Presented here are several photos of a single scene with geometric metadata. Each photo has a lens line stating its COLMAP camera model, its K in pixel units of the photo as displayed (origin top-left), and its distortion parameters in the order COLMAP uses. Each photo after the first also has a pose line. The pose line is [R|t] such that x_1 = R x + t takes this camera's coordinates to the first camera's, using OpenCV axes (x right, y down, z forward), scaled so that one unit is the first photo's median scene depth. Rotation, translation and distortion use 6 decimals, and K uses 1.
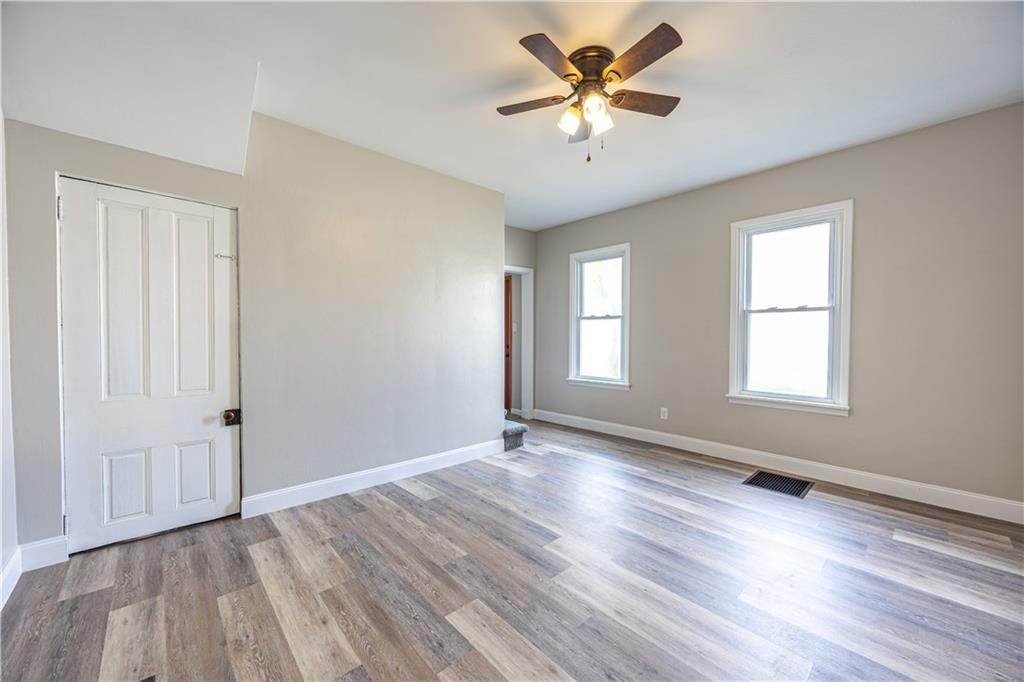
lens RADIAL K [[394.7, 0, 512.4], [0, 394.7, 343.6], [0, 0, 1]] dist [-0.001605, -0.000139]
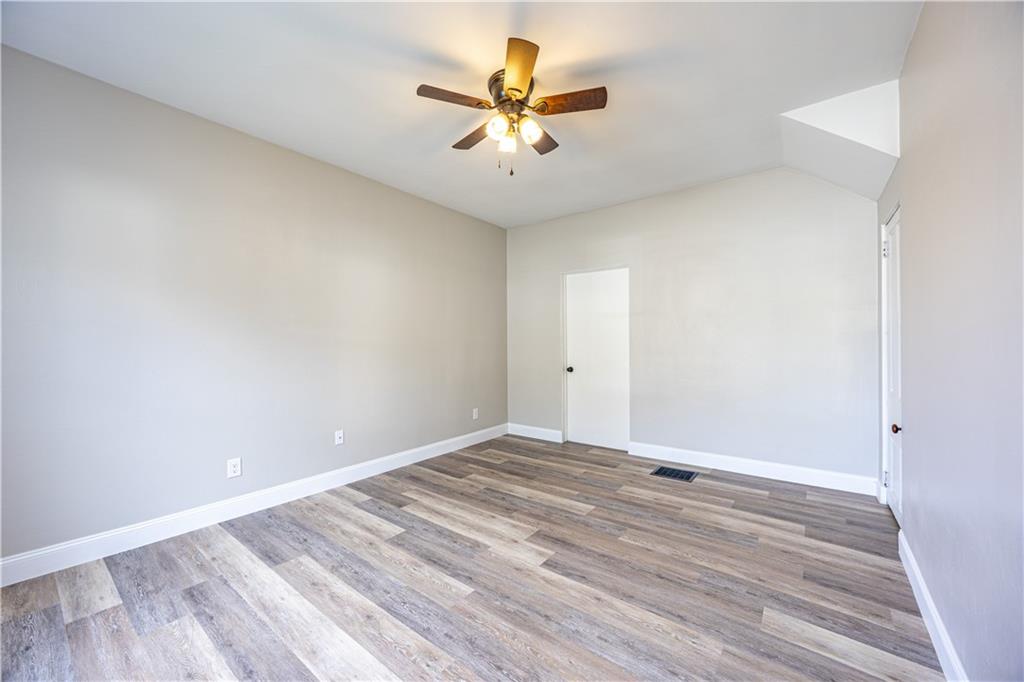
lens RADIAL K [[394.7, 0, 512.1], [0, 394.7, 340.3], [0, 0, 1]] dist [-0.001605, -0.000139]
pose [[-0.986189, -0.001371, -0.165616, 0.363131], [-0.004259, 0.999845, 0.017084, -0.040804], [0.165567, 0.017554, -0.986042, 2.028544]]
